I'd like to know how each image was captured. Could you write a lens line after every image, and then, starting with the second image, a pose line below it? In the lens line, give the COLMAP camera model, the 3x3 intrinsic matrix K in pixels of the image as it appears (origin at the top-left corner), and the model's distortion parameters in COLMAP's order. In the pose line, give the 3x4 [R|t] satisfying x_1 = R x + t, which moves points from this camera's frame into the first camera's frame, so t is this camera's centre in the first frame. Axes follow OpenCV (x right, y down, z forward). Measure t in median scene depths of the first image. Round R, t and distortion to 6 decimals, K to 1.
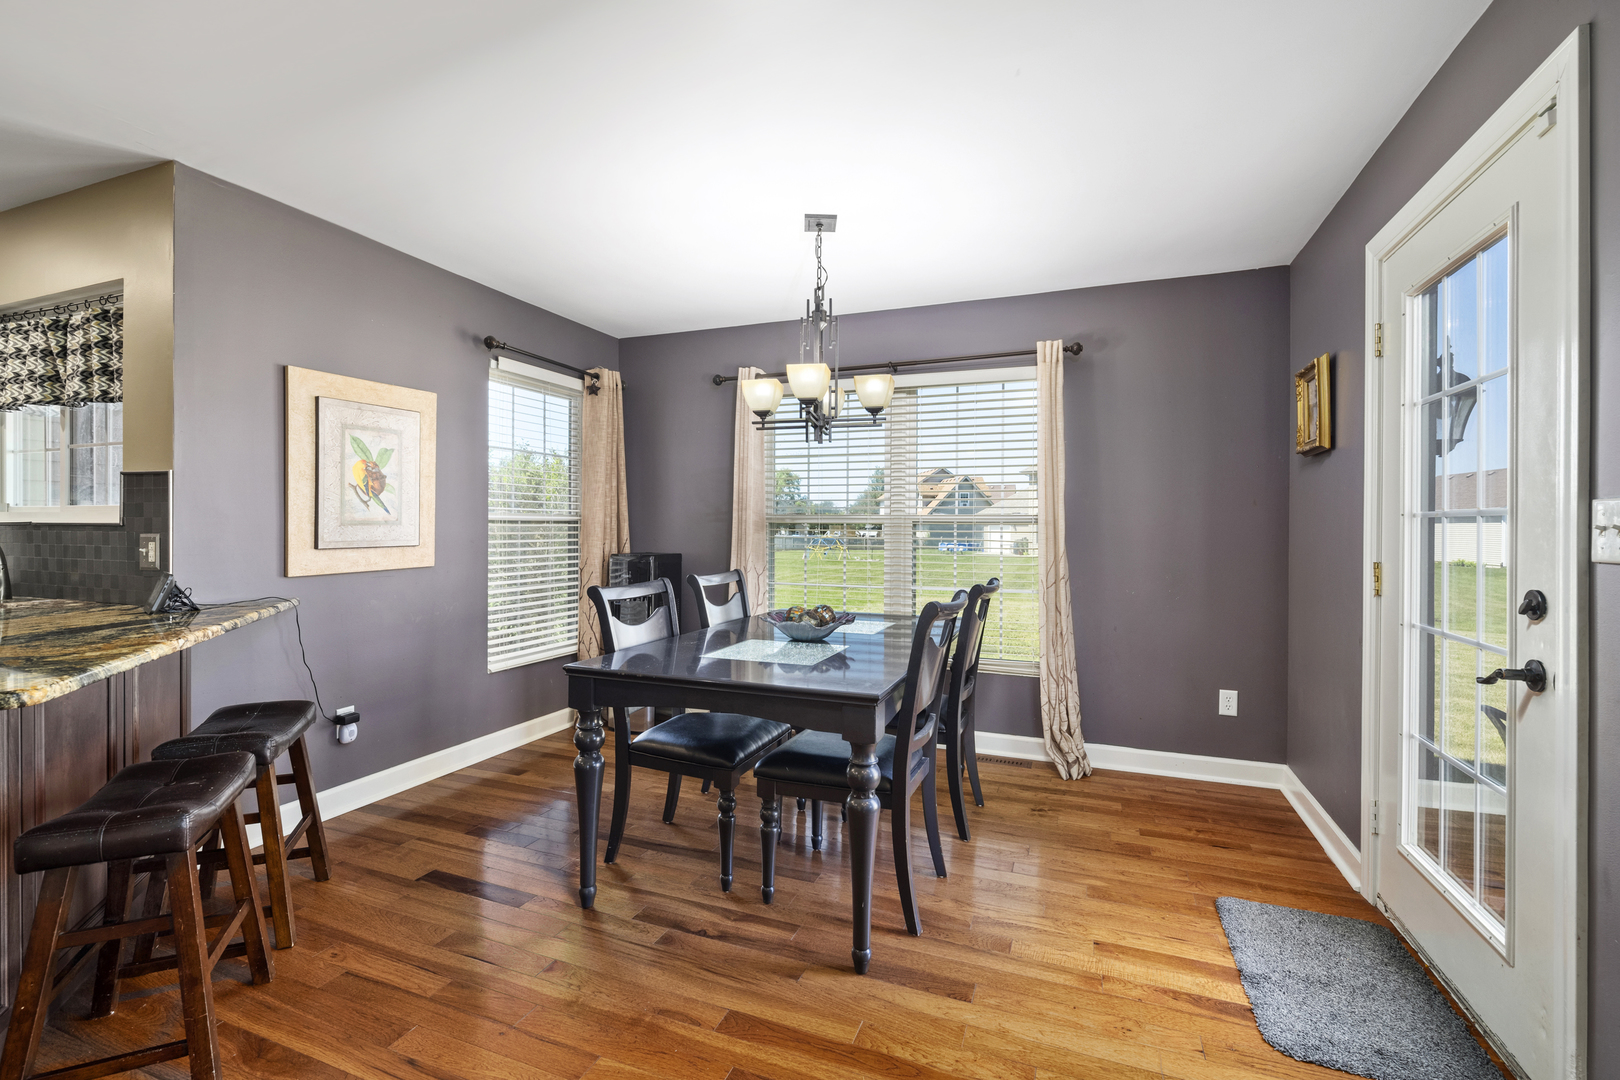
lens RADIAL K [[701.7, 0, 812.6], [0, 701.7, 529.5], [0, 0, 1]] dist [0.000827, -0.000516]
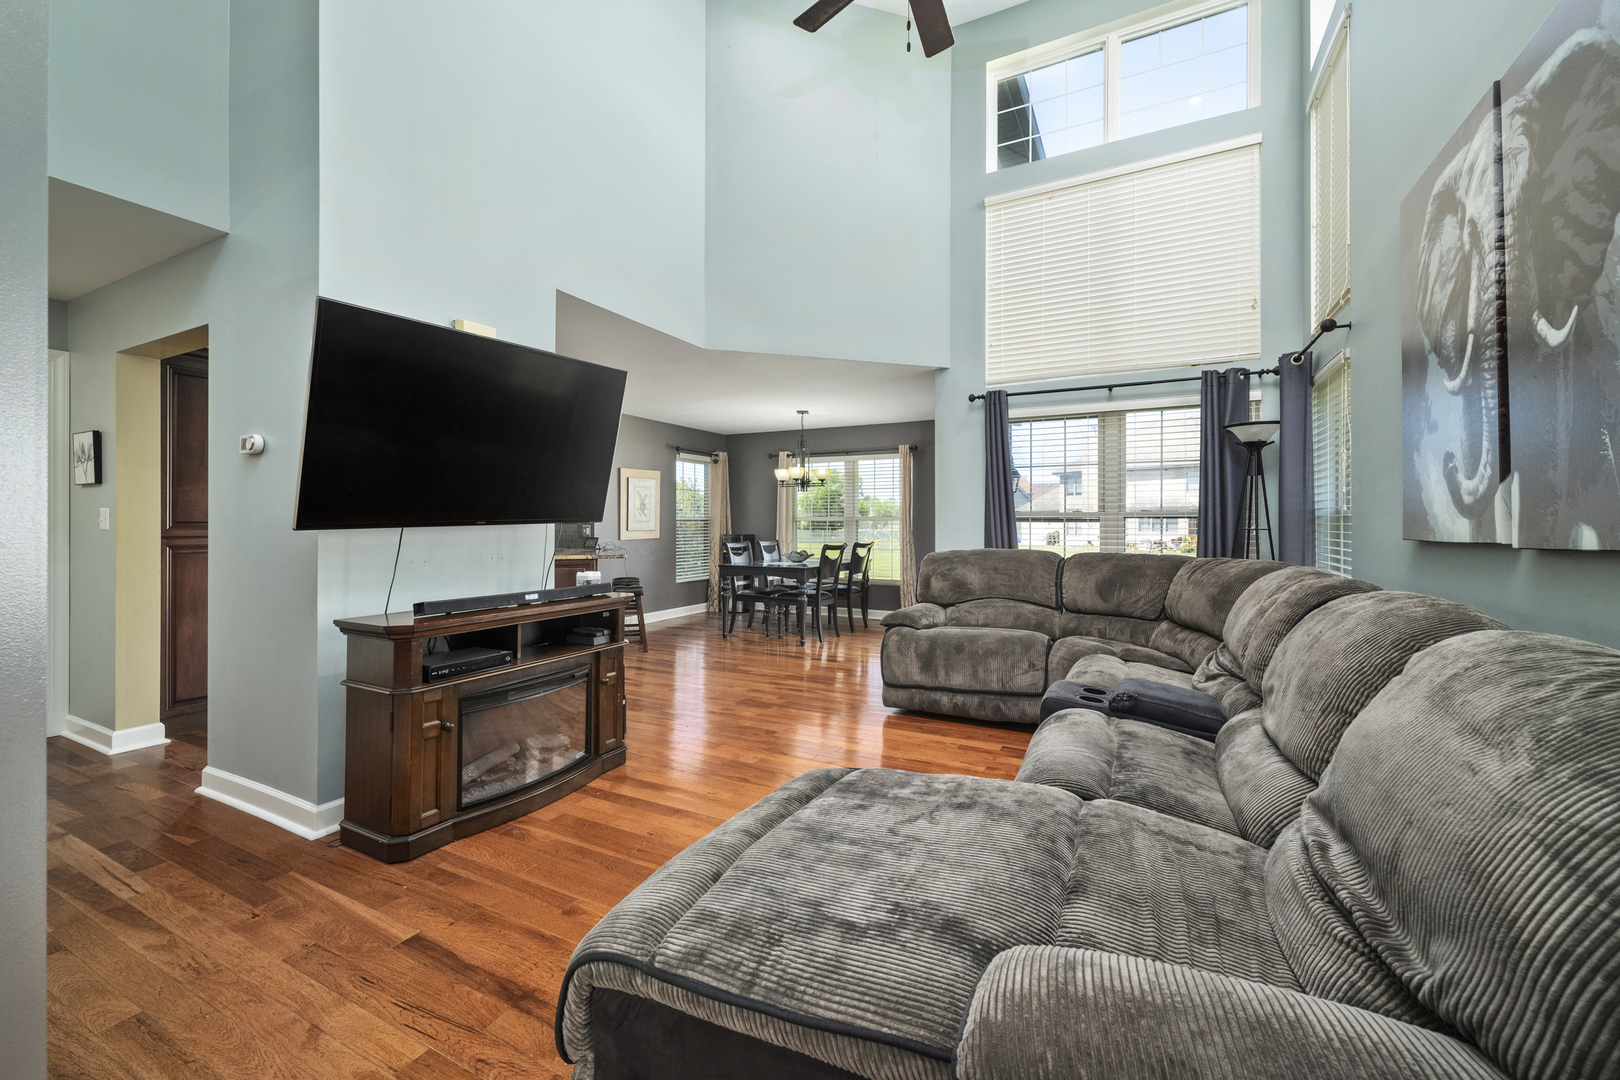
lens RADIAL K [[646.4, 0, 810.5], [0, 646.4, 535.8], [0, 0, 1]] dist [-0.000420, 0.000241]
pose [[0.994364, -0.000262, -0.106017, 0.306463], [0.001949, 0.999873, 0.015811, 0.009249], [0.105999, -0.015928, 0.994239, -1.513114]]
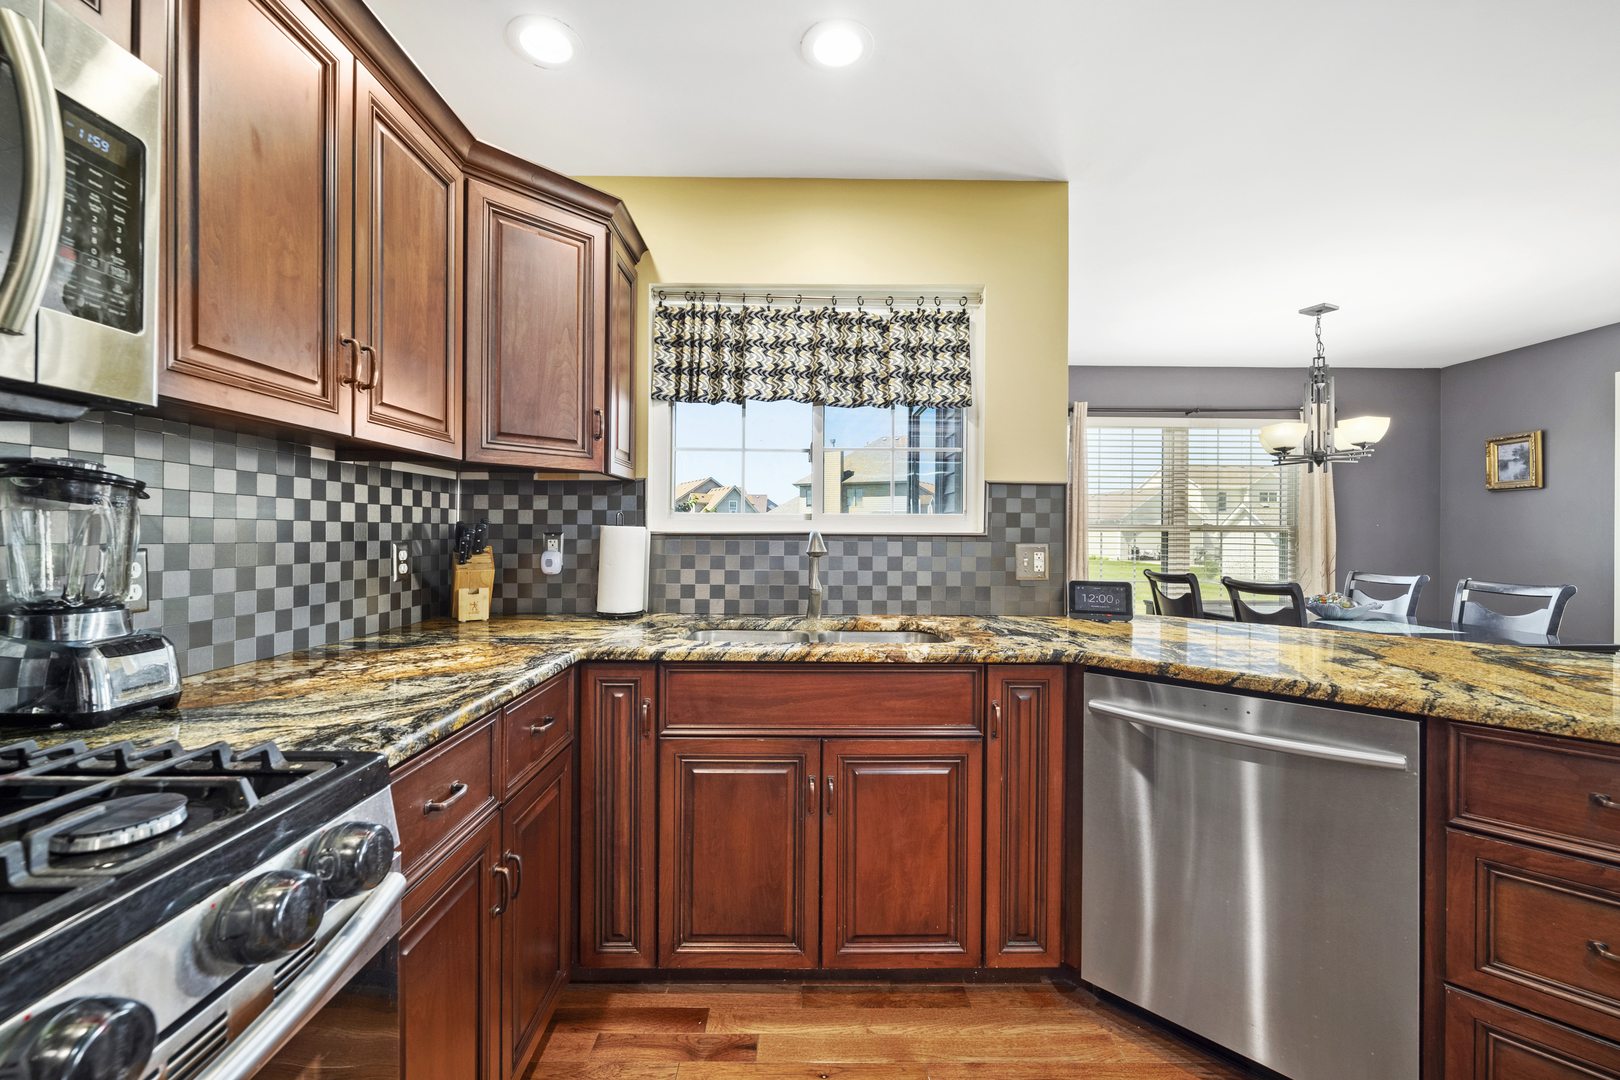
lens RADIAL K [[646.4, 0, 808.1], [0, 646.4, 533.0], [0, 0, 1]] dist [-0.000420, 0.000241]
pose [[0.930975, 0.000527, 0.365082, -1.354362], [0.000420, 0.999997, -0.002514, -0.006320], [-0.365083, 0.002494, 0.930972, 0.216347]]
